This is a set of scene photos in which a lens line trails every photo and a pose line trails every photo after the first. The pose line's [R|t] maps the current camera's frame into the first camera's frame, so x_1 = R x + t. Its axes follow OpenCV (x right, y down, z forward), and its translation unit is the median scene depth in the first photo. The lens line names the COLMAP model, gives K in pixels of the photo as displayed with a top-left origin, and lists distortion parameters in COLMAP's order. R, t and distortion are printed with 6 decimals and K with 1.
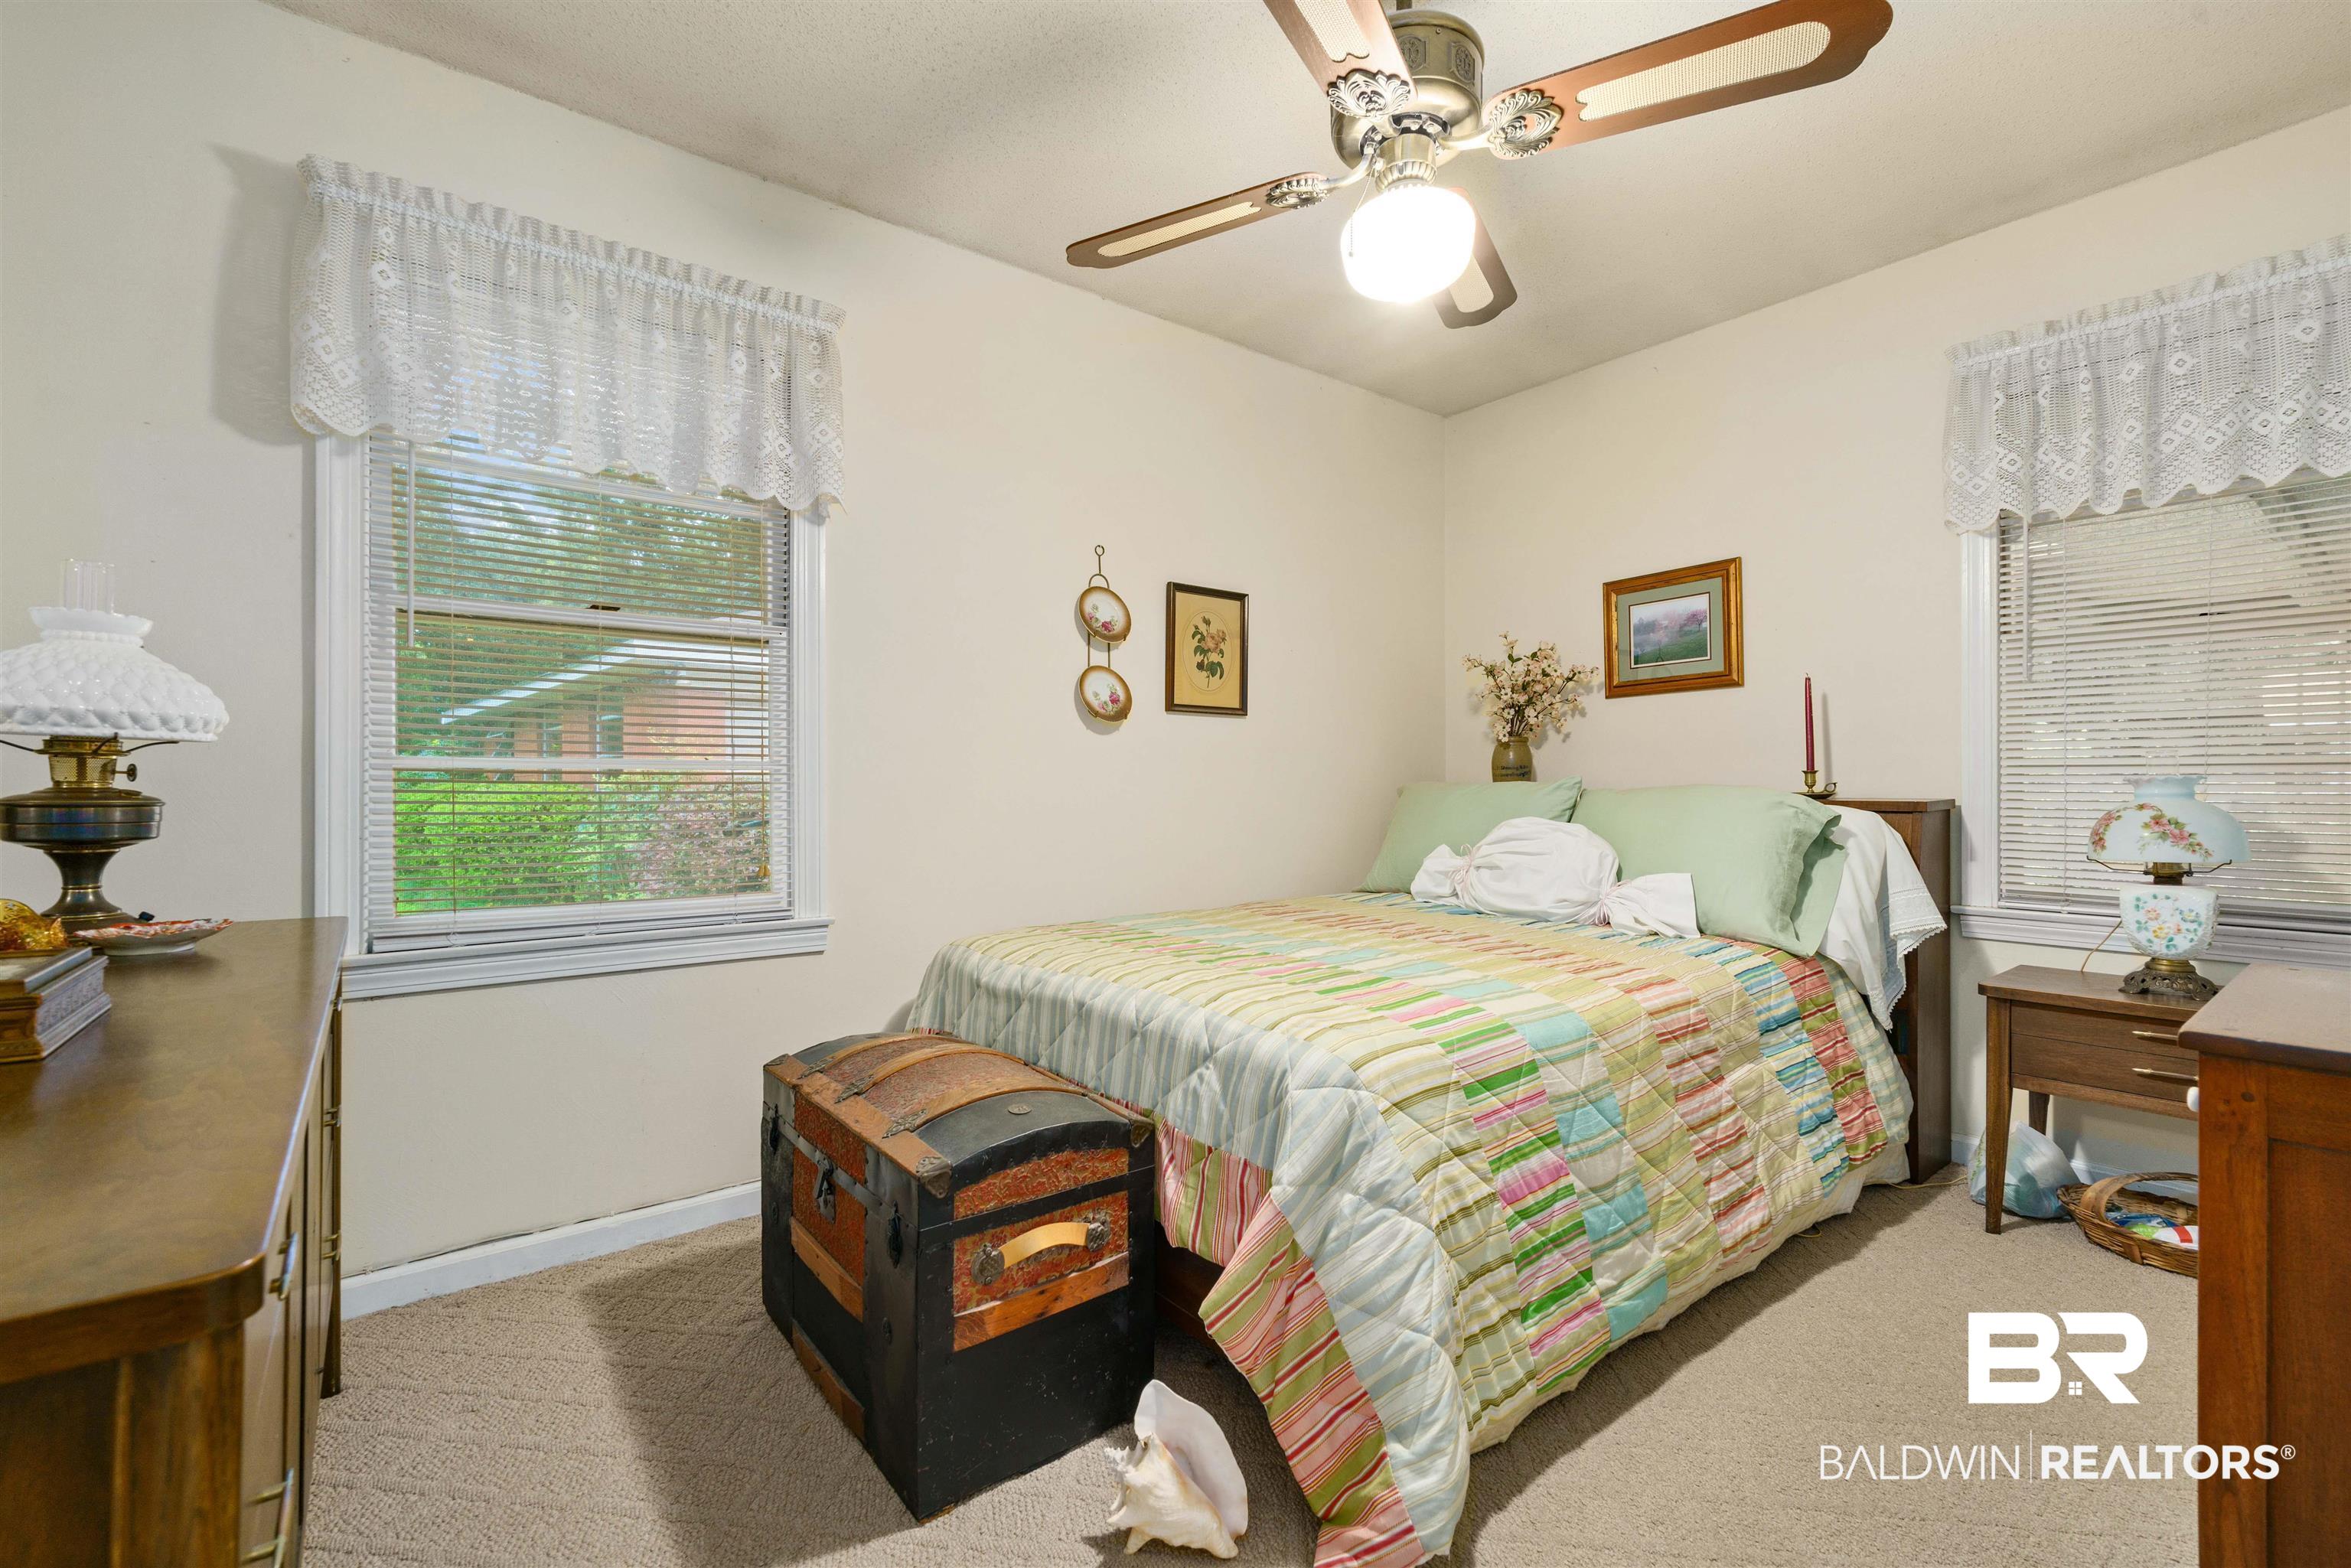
lens RADIAL K [[1004.6, 0, 1174.5], [0, 1004.6, 789.7], [0, 0, 1]] dist [-0.000794, -0.000136]
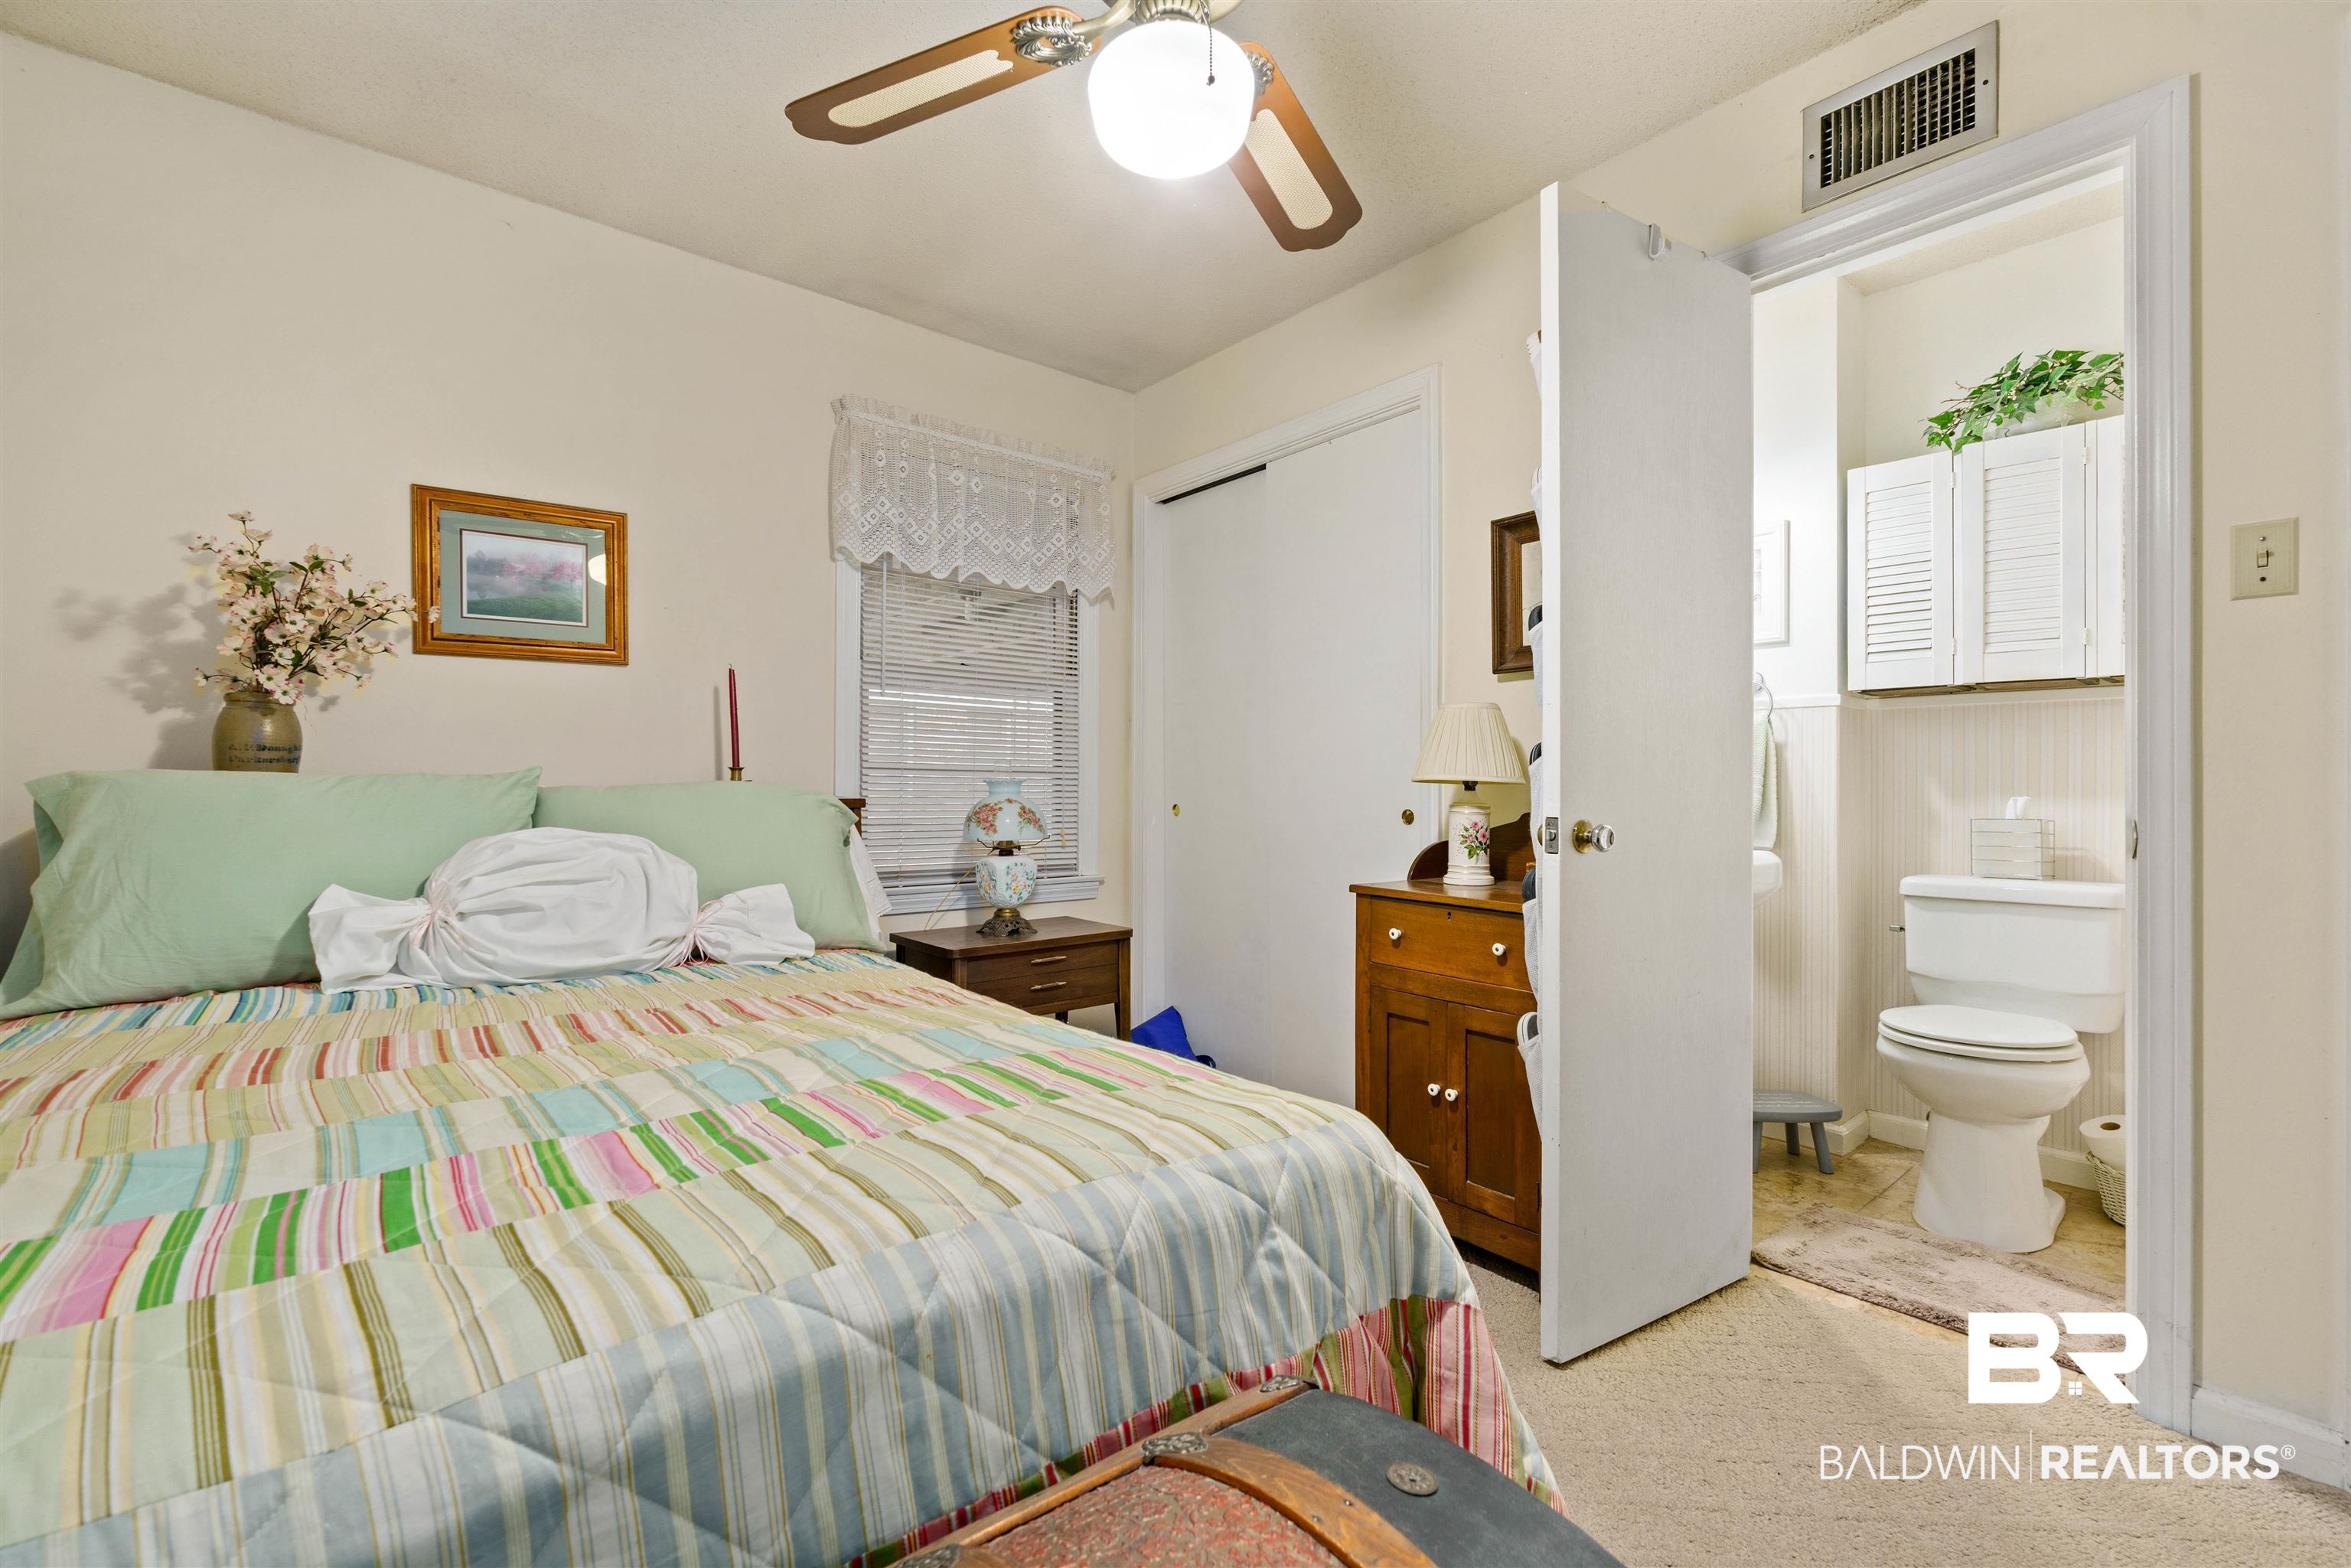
lens RADIAL K [[1004.6, 0, 1174.0], [0, 1004.6, 782.5], [0, 0, 1]] dist [-0.000794, -0.000136]
pose [[-0.025316, 0.007722, 0.999650, -0.299859], [-0.005969, 0.999951, -0.007876, 0.000375], [-0.999662, -0.006167, -0.025268, 0.552289]]
